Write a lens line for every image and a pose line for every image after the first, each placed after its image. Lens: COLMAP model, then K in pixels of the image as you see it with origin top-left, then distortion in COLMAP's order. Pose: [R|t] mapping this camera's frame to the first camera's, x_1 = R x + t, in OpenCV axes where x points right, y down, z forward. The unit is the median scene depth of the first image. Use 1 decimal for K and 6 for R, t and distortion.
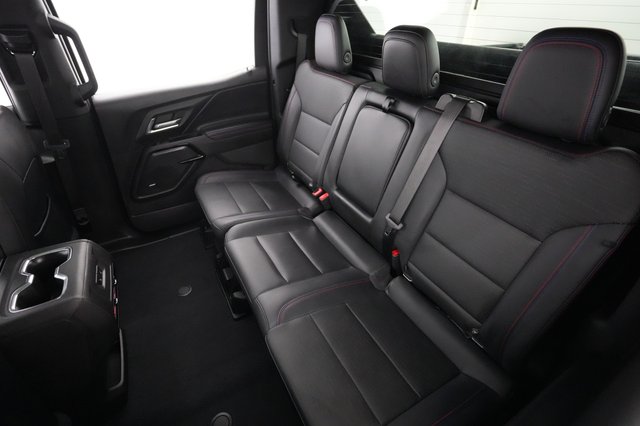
lens RADIAL K [[307.3, 0, 320.0], [0, 307.3, 213.0], [0, 0, 1]] dist [0.000579, 0.000430]
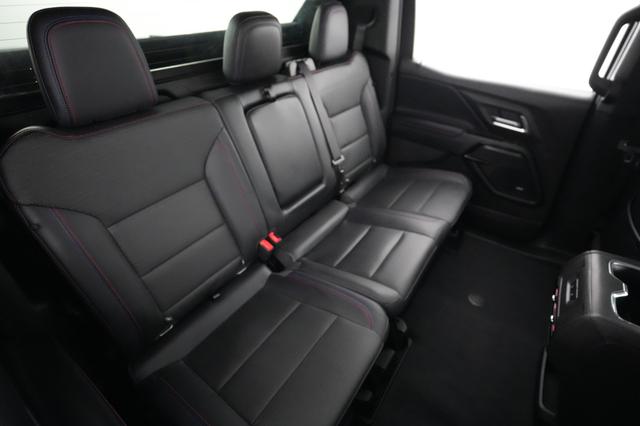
lens RADIAL K [[307.3, 0, 320.0], [0, 307.3, 213.0], [0, 0, 1]] dist [0.000579, 0.000430]
pose [[-0.460480, -0.519763, 0.719587, -0.593848], [0.464746, 0.549498, 0.694308, -0.605142], [-0.756287, 0.654140, -0.011475, 0.925341]]
